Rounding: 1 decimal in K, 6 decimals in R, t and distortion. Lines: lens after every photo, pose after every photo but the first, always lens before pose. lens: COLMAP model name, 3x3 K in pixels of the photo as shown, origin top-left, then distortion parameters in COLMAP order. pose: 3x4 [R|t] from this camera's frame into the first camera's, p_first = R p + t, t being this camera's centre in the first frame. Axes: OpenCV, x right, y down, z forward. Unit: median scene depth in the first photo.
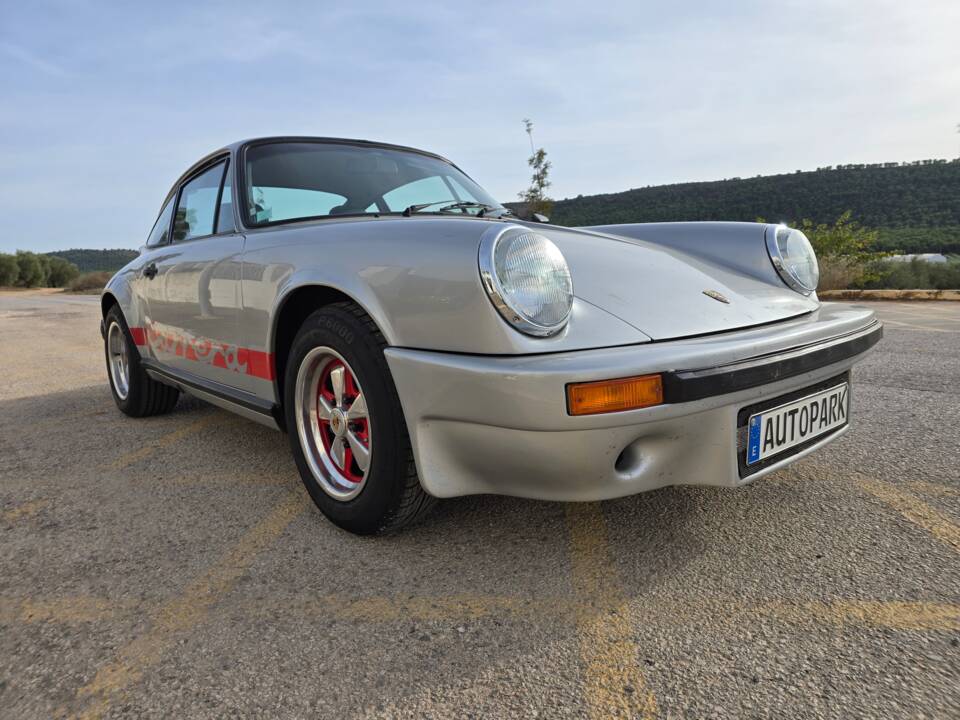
lens RADIAL K [[649.5, 0, 475.8], [0, 649.5, 354.4], [0, 0, 1]] dist [0.055359, -0.057639]
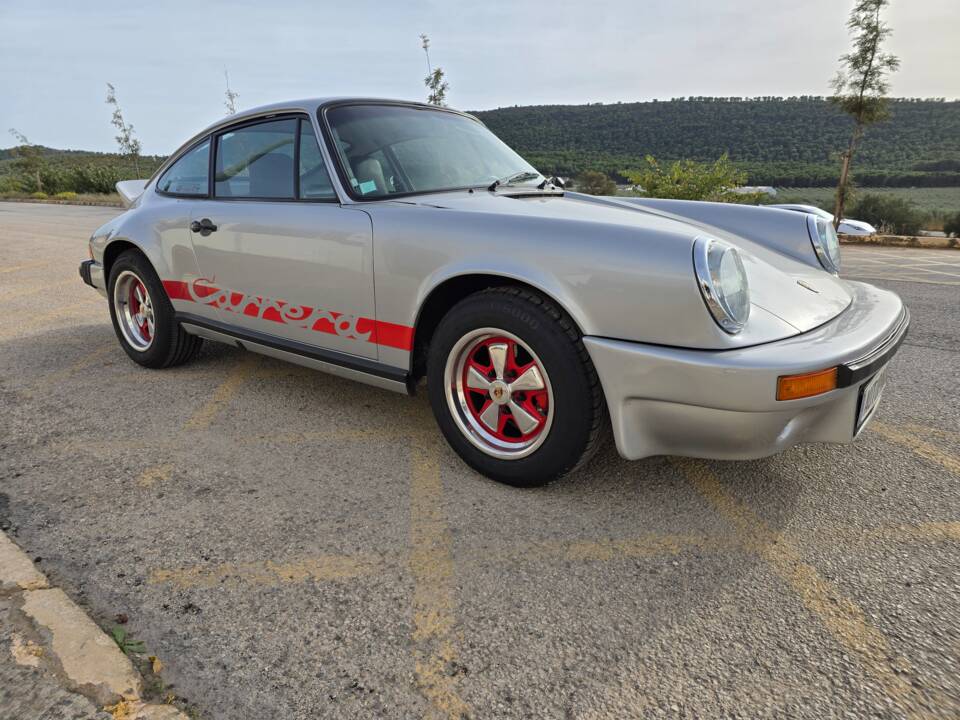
lens RADIAL K [[649.5, 0, 471.9], [0, 649.5, 347.5], [0, 0, 1]] dist [0.055359, -0.057639]
pose [[0.980639, -0.008542, 0.195638, -0.412607], [-0.013374, 0.993794, 0.110432, -0.085597], [-0.195367, -0.110910, 0.974439, -0.079314]]
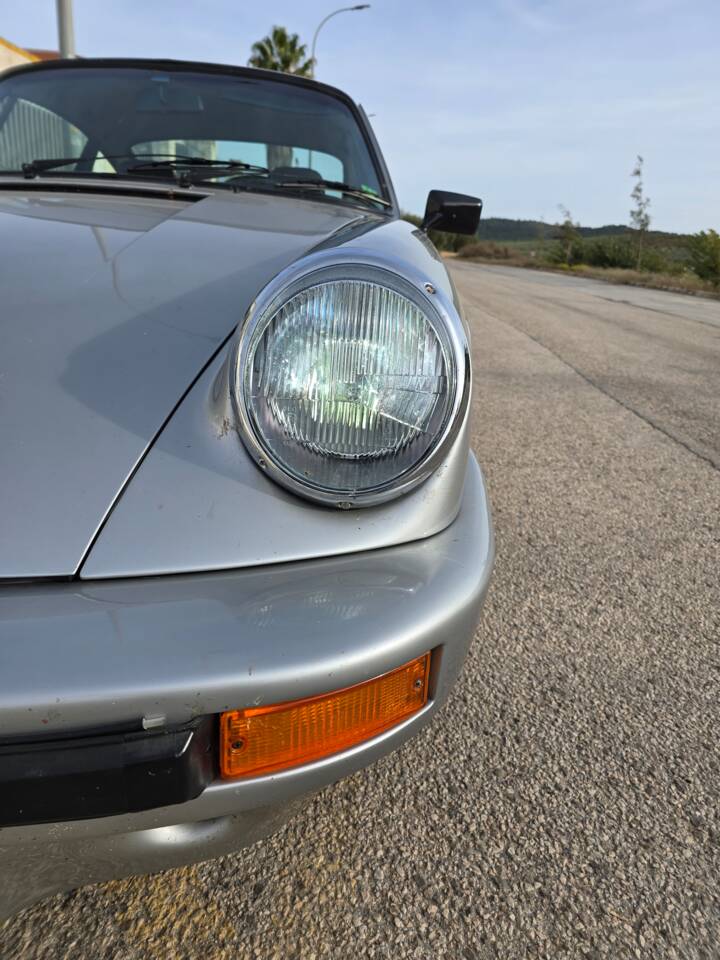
lens RADIAL K [[663.1, 0, 364.8], [0, 663.1, 472.5], [0, 0, 1]] dist [0.012779, -0.001641]
pose [[0.748283, 0.297730, -0.592815, 0.743289], [-0.177788, 0.950943, 0.253179, -0.193657], [0.639112, -0.084054, 0.764507, 0.720230]]
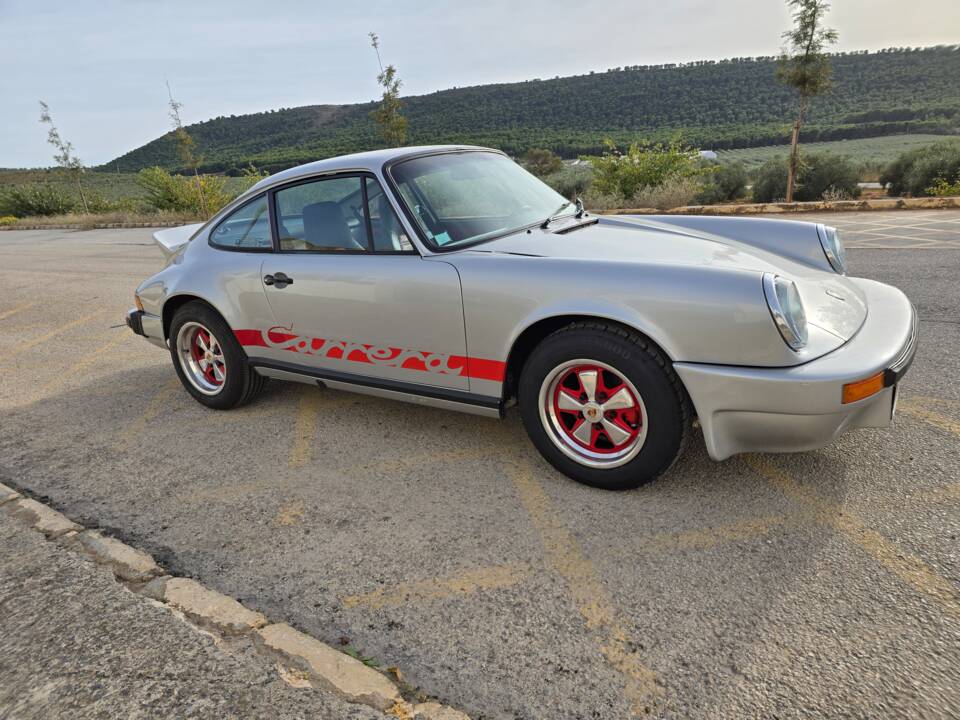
lens RADIAL K [[649.5, 0, 477.9], [0, 649.5, 352.7], [0, 0, 1]] dist [0.055359, -0.057639]
pose [[0.959881, -0.109298, 0.258229, -0.658807], [0.074163, 0.987069, 0.142110, -0.191832], [-0.270422, -0.117257, 0.955574, -0.168671]]
